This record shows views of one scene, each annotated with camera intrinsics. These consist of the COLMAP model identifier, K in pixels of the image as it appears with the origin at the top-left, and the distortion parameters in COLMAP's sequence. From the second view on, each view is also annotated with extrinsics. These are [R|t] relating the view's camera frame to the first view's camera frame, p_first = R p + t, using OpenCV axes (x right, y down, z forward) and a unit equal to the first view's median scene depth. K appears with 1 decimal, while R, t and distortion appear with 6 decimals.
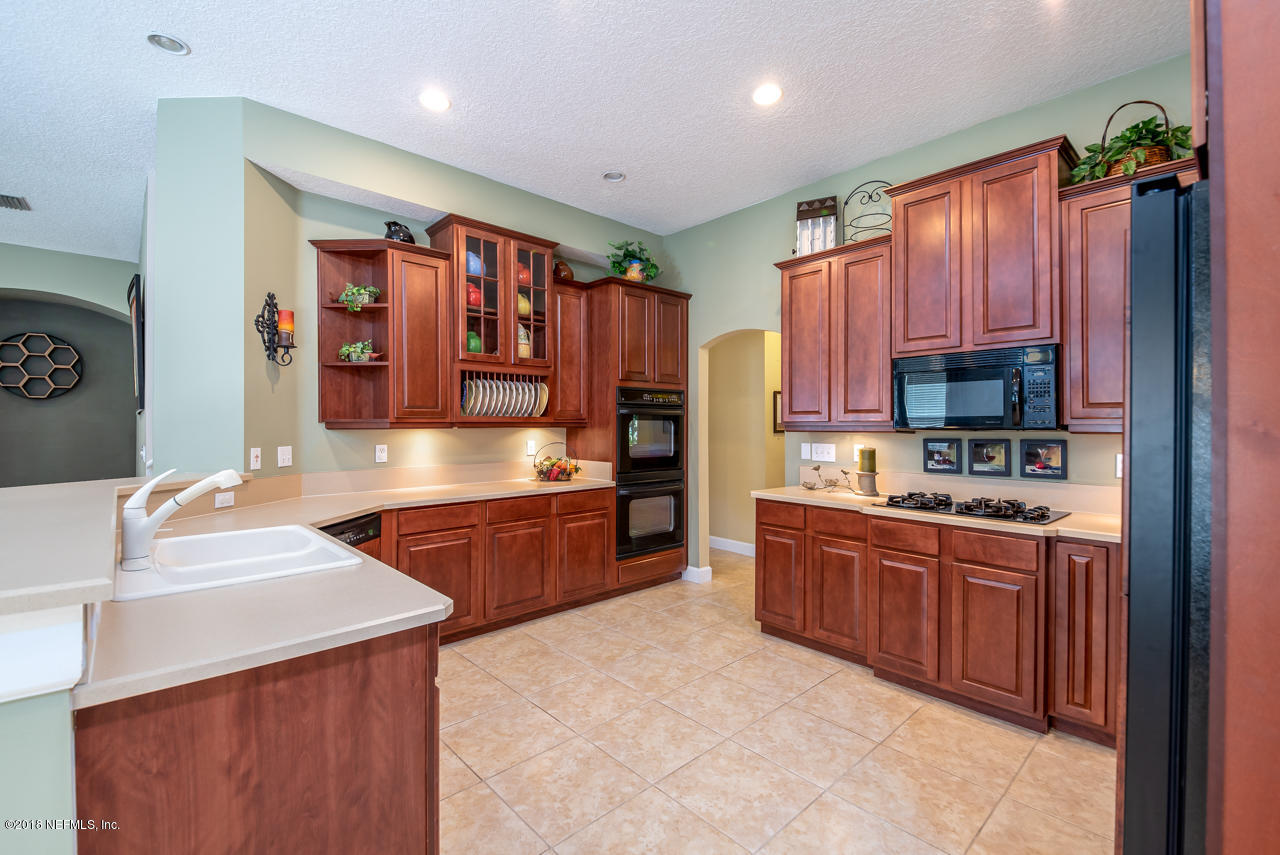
lens RADIAL K [[555.8, 0, 640.6], [0, 555.8, 425.5], [0, 0, 1]] dist [0.002029, 0.000084]
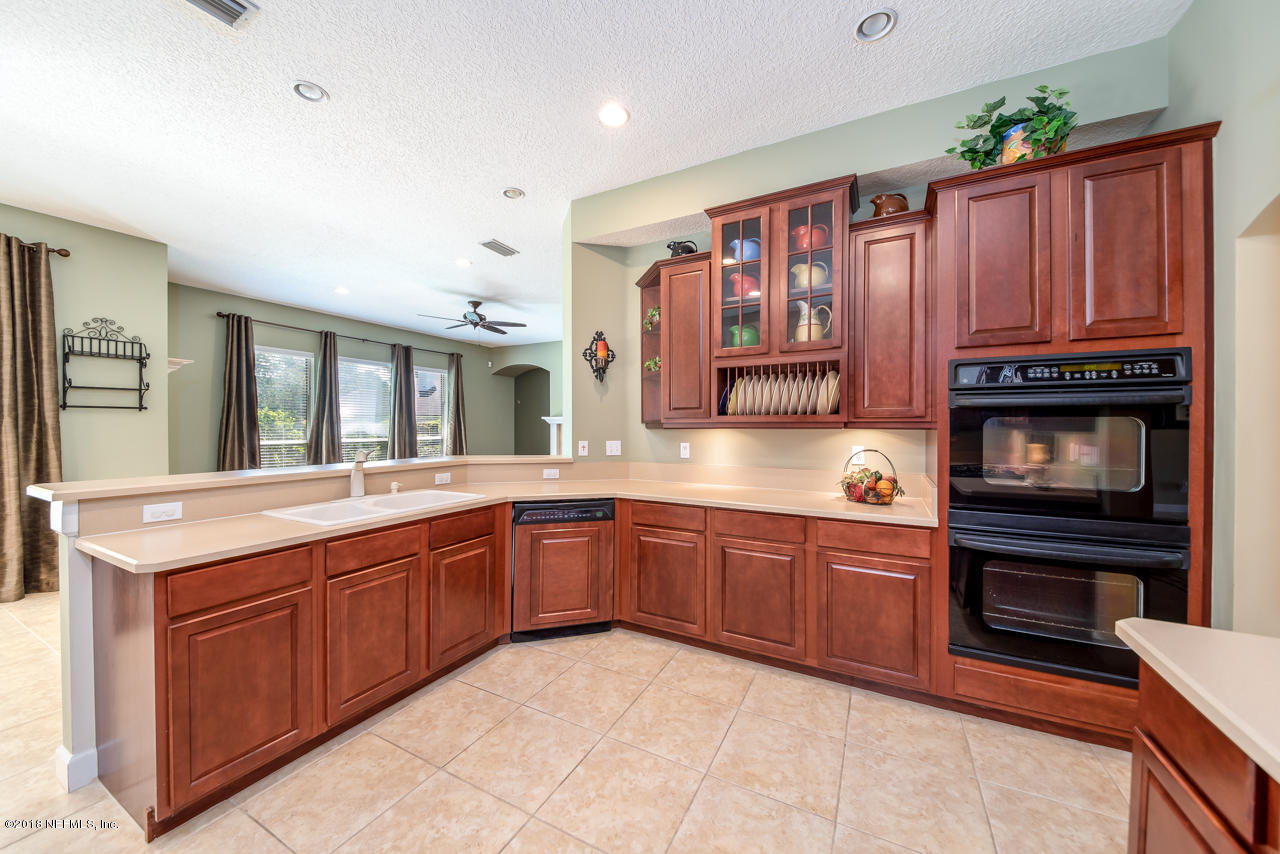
lens RADIAL K [[446.1, 0, 642.0], [0, 446.1, 426.8], [0, 0, 1]] dist [-0.002288, -0.000618]
pose [[0.322264, 0.005057, -0.946636, 0.356510], [-0.000421, 0.999986, 0.005199, -0.002079], [0.946650, -0.001277, 0.322262, 0.623331]]
